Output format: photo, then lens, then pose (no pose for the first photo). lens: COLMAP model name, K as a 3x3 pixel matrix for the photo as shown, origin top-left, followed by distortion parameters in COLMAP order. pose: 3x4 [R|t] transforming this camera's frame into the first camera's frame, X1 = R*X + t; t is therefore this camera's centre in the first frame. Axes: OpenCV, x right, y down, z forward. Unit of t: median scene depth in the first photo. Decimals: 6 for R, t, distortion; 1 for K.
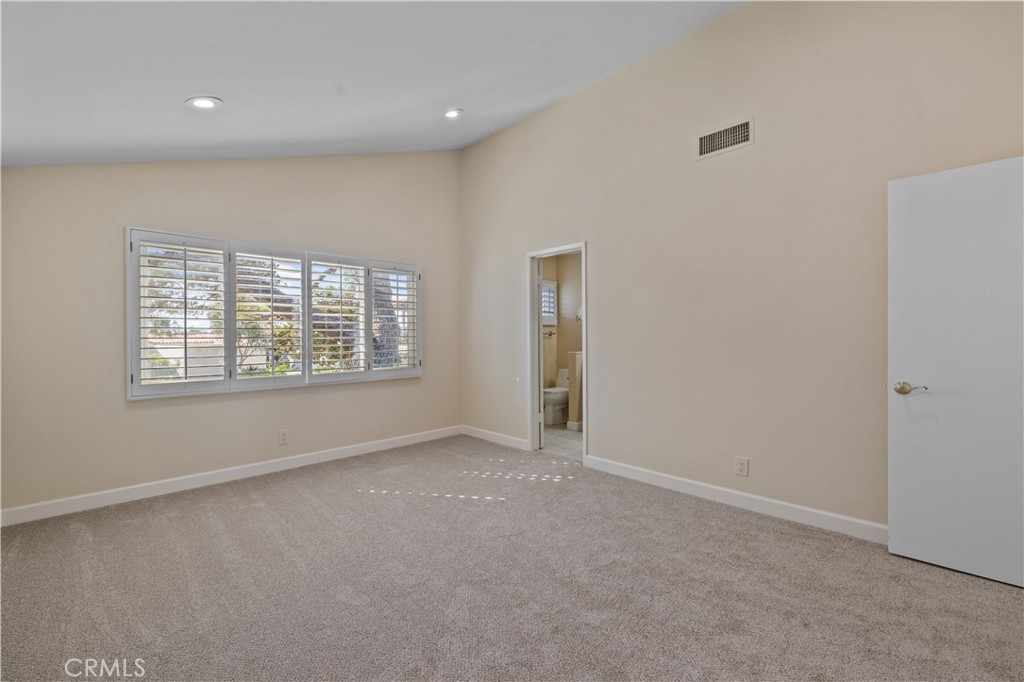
lens RADIAL K [[444.1, 0, 515.0], [0, 444.1, 336.9], [0, 0, 1]] dist [0.002646, 0.000181]
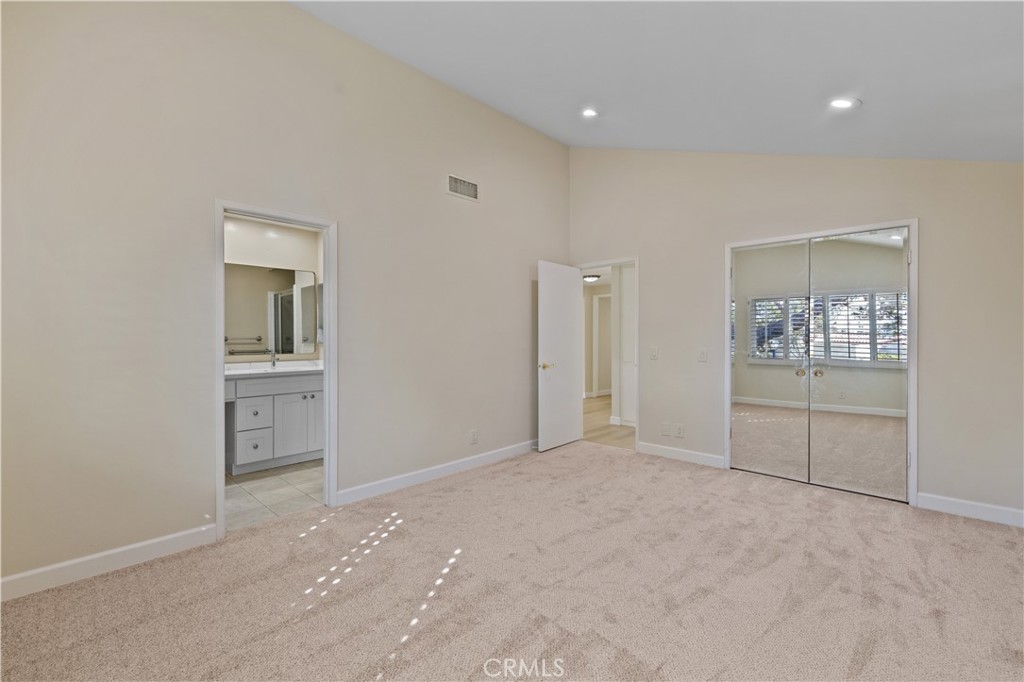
lens RADIAL K [[444.1, 0, 513.6], [0, 444.1, 338.1], [0, 0, 1]] dist [0.002646, 0.000181]
pose [[-0.048034, -0.003061, 0.998841, -0.413486], [0.002877, 0.999991, 0.003203, -0.006397], [-0.998842, 0.003027, -0.048025, 0.458451]]
